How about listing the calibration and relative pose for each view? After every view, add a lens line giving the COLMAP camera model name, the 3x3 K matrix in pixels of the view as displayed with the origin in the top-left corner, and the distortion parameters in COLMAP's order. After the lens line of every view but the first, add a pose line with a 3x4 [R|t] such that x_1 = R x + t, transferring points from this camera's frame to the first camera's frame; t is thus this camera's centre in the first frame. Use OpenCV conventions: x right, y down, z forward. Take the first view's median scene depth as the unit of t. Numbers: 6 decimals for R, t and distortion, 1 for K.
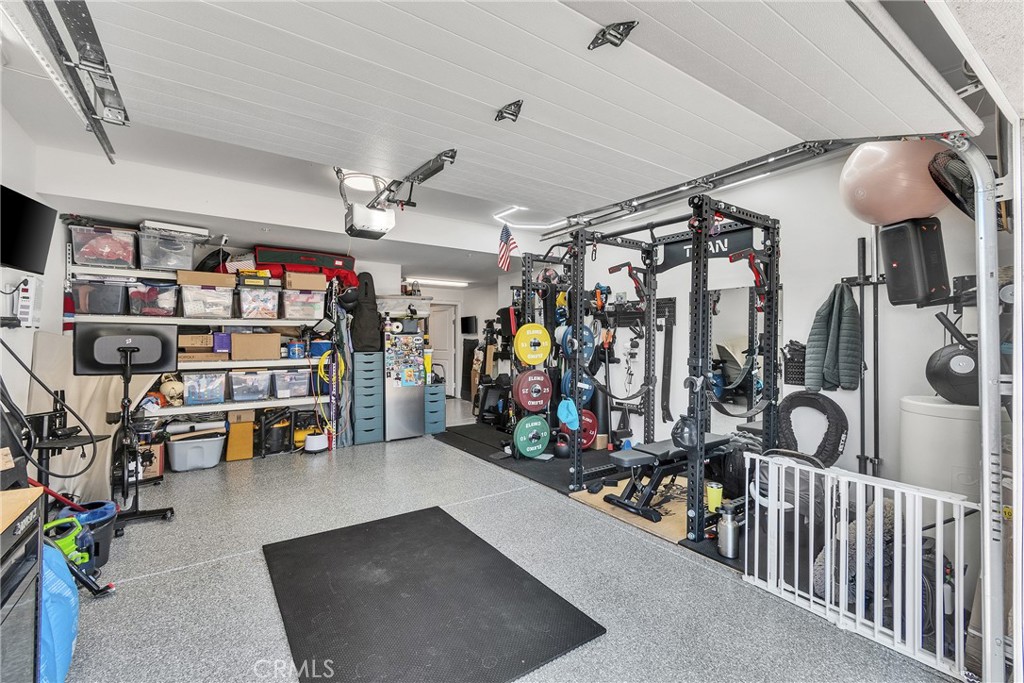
lens RADIAL K [[448.1, 0, 515.9], [0, 448.1, 339.5], [0, 0, 1]] dist [0.000696, 0.000405]
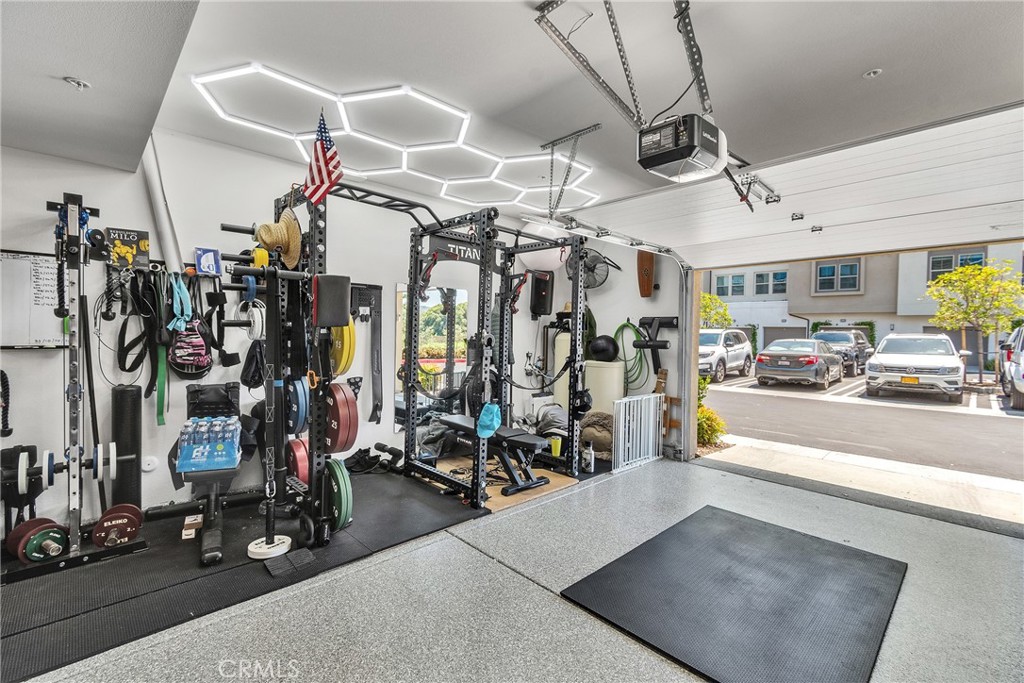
lens RADIAL K [[448.1, 0, 516.1], [0, 448.1, 338.1], [0, 0, 1]] dist [0.000696, 0.000405]
pose [[-0.157432, -0.020819, 0.987310, -0.551269], [-0.015275, 0.999709, 0.018645, -0.006970], [-0.987412, -0.012146, -0.157705, 0.805483]]
